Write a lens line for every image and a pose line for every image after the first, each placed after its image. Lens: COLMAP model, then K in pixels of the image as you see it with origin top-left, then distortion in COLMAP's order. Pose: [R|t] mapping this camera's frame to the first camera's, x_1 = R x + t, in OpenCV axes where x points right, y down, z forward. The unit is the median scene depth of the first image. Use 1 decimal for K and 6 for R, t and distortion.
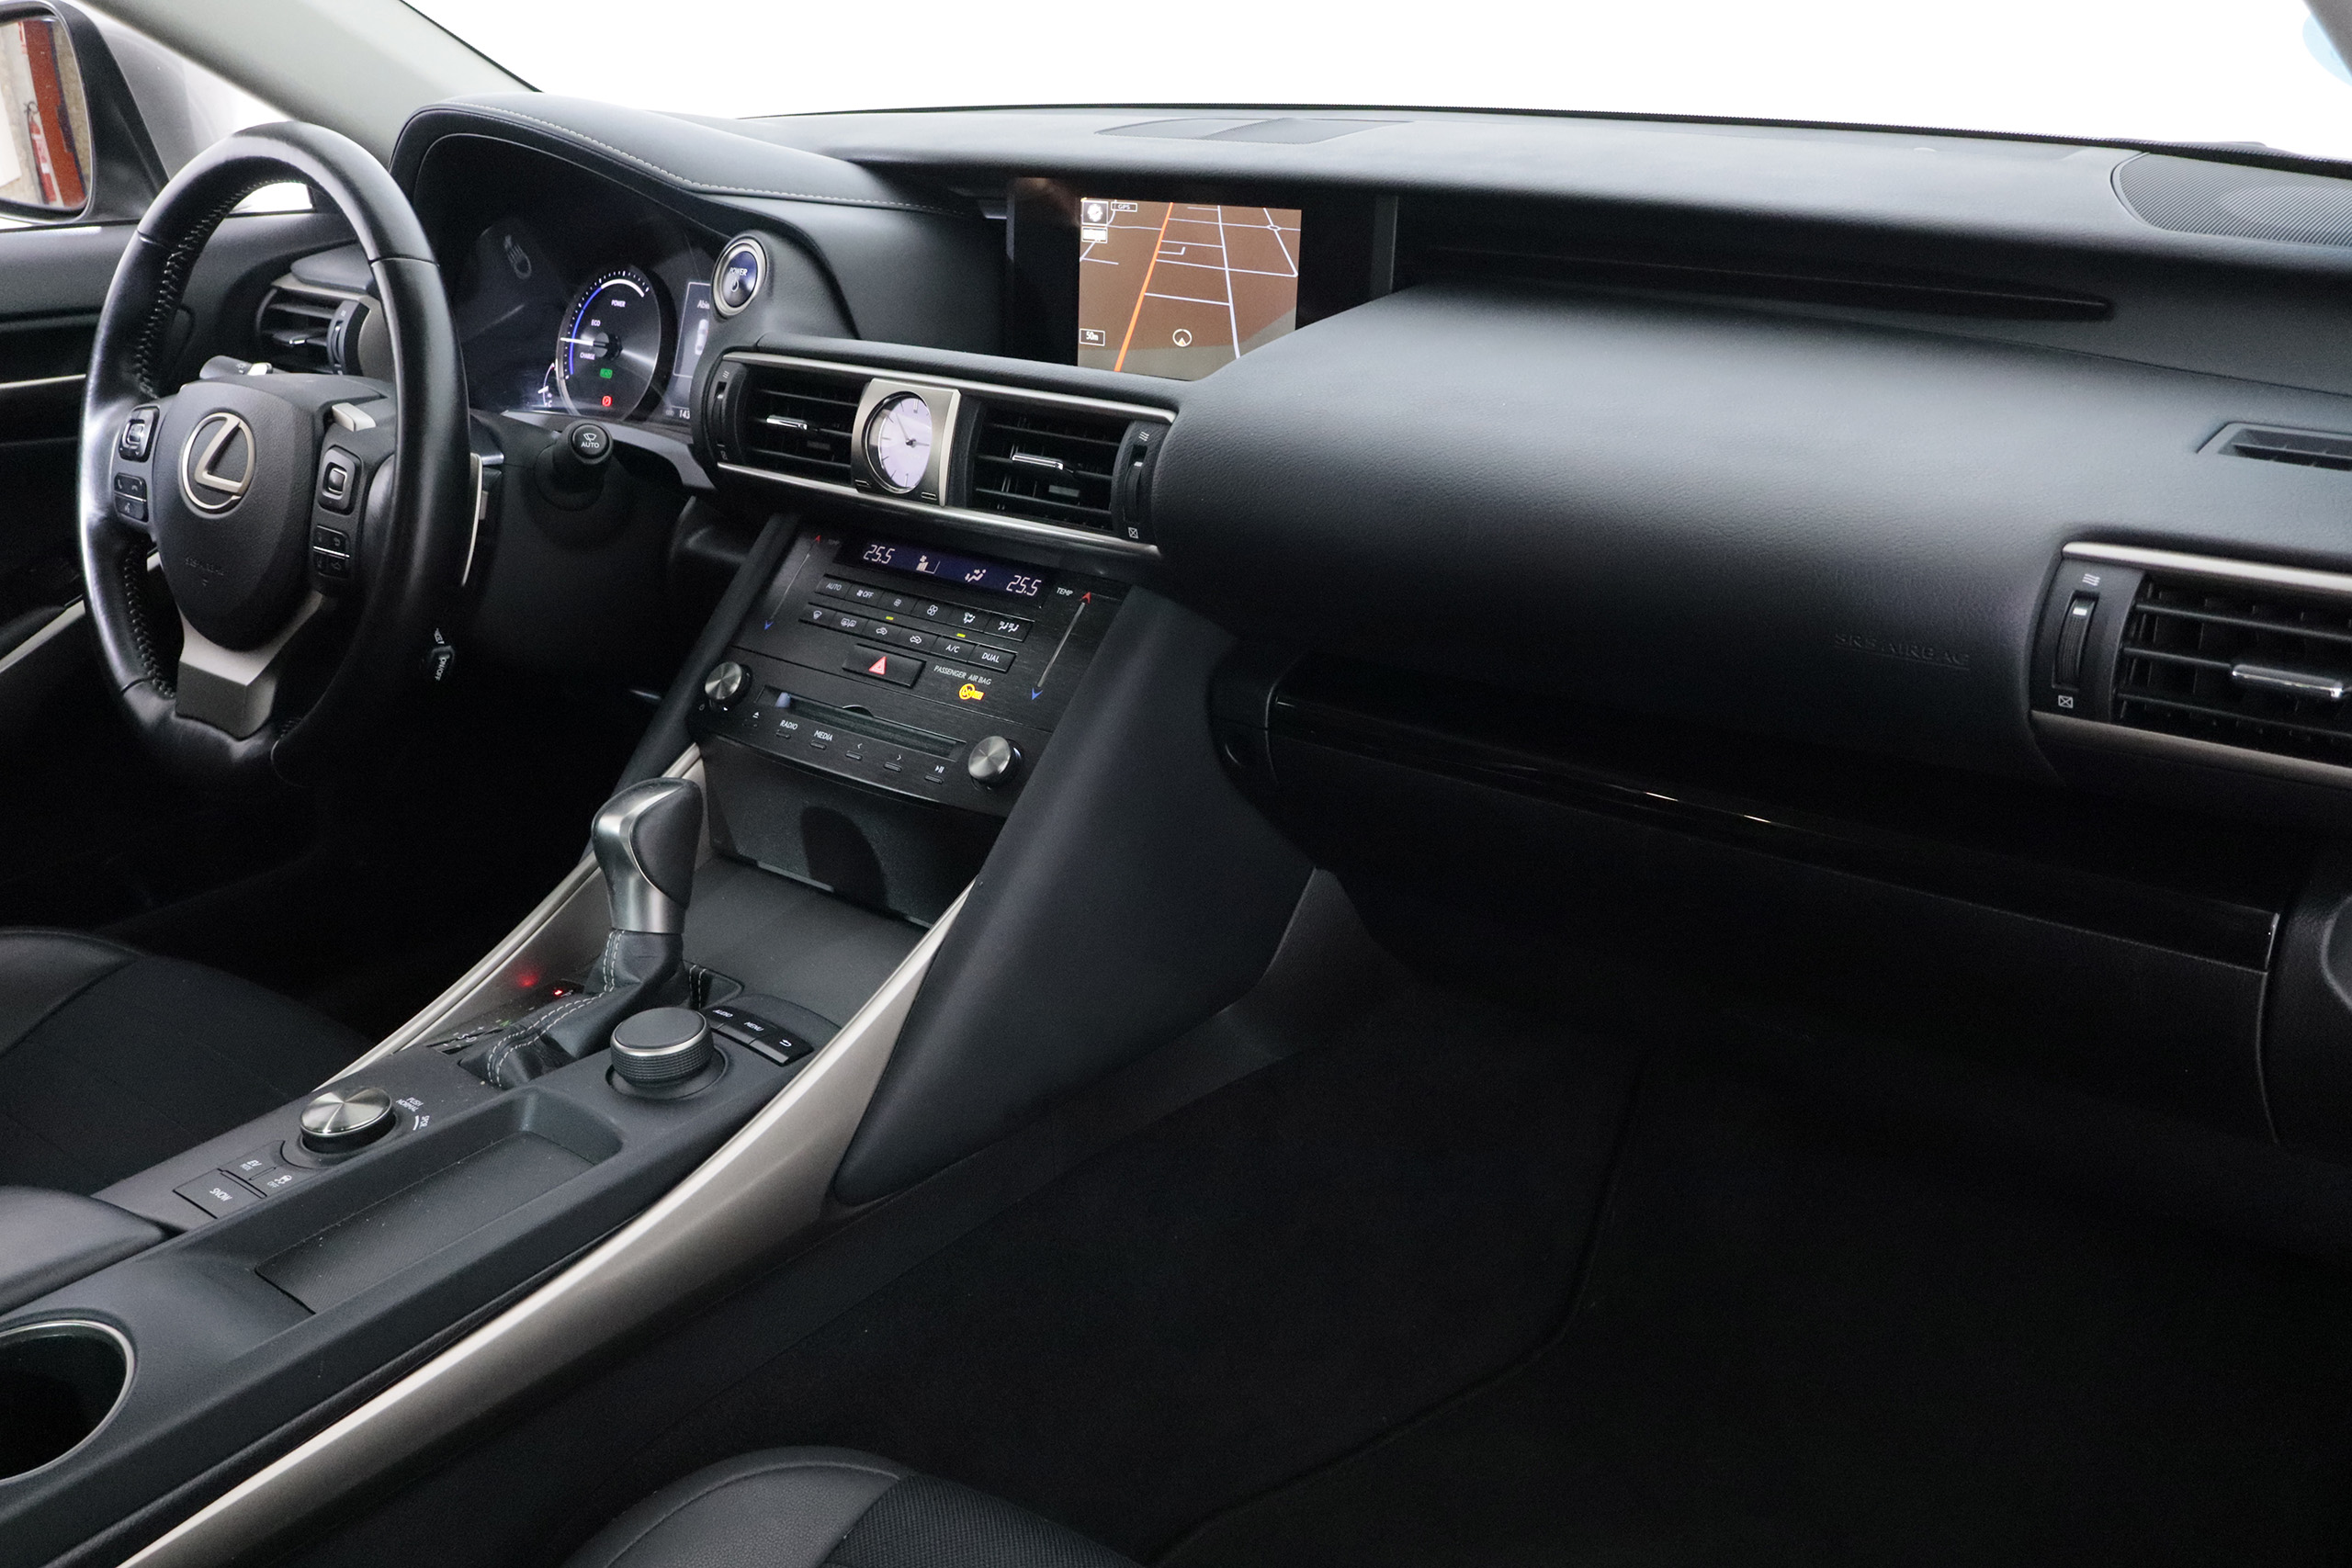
lens RADIAL K [[2196.4, 0, 1176.7], [0, 2196.4, 781.2], [0, 0, 1]] dist [0.000014, 0.000000]
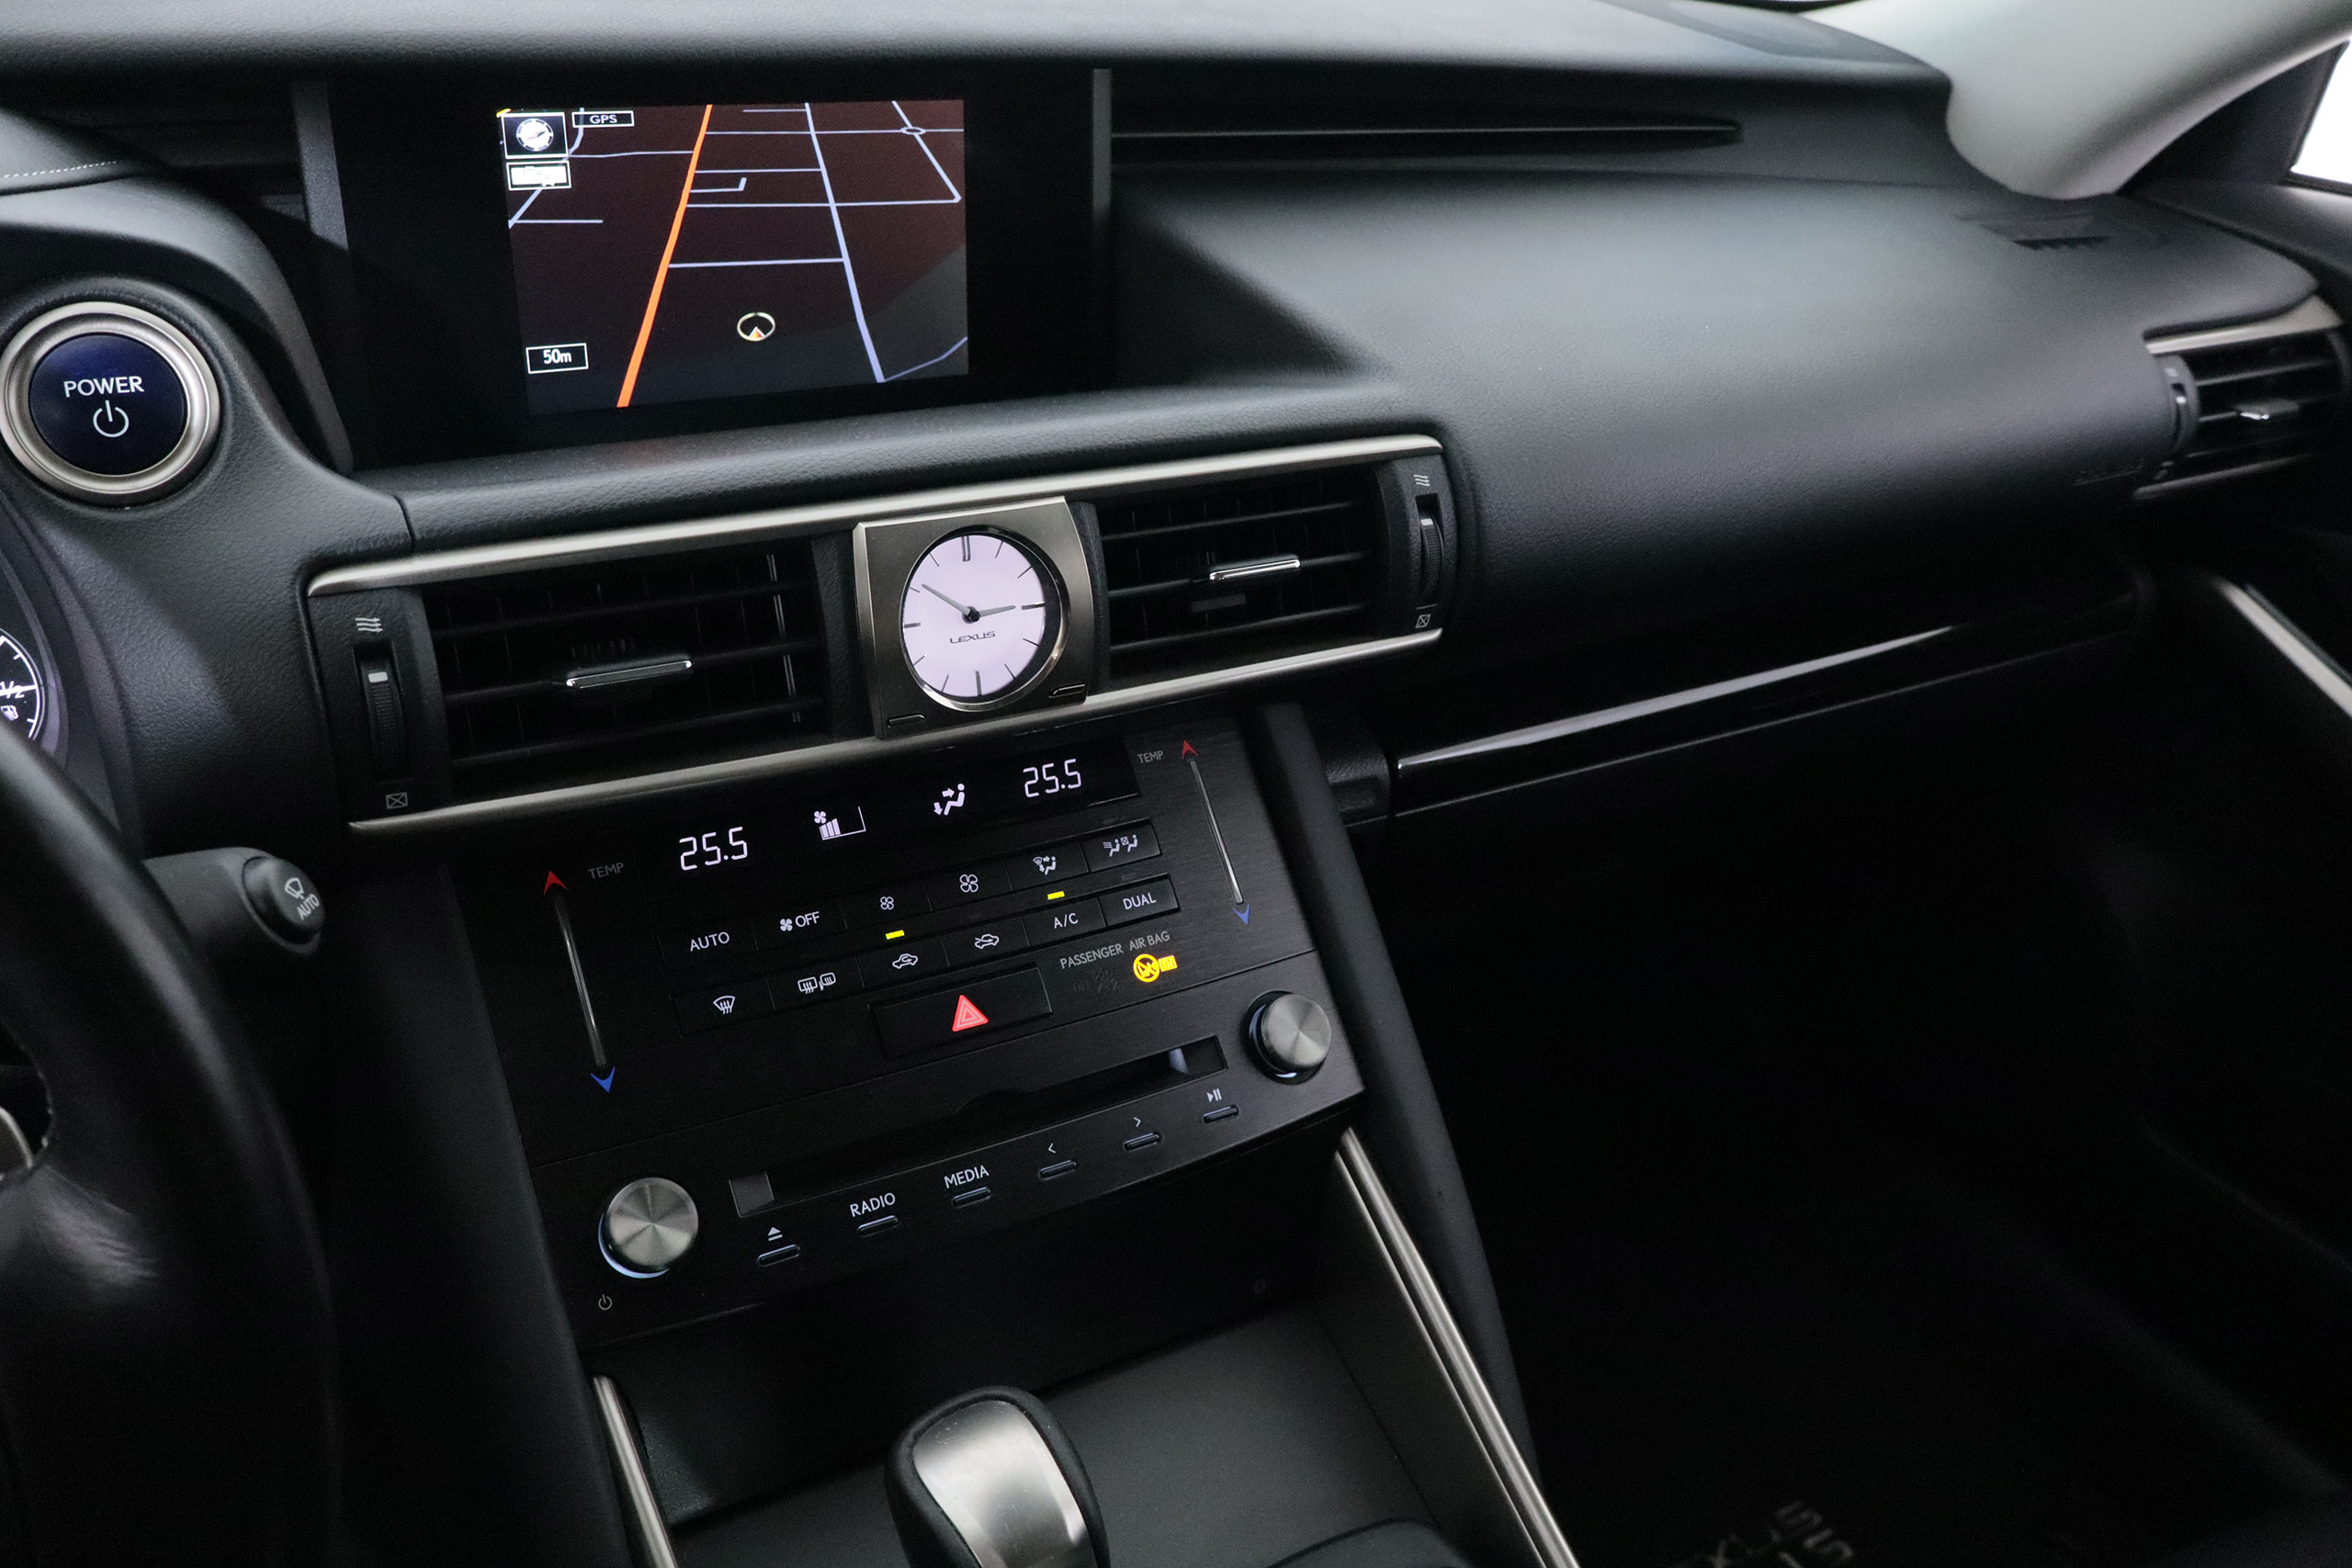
lens RADIAL K [[2022.1, 0, 1176.8], [0, 2022.1, 790.4], [0, 0, 1]] dist [-0.011114, -0.003889]
pose [[0.297621, -0.398410, 0.867578, -0.514354], [0.248733, 0.909733, 0.332442, -0.247973], [-0.921712, 0.116854, 0.369853, 0.714836]]
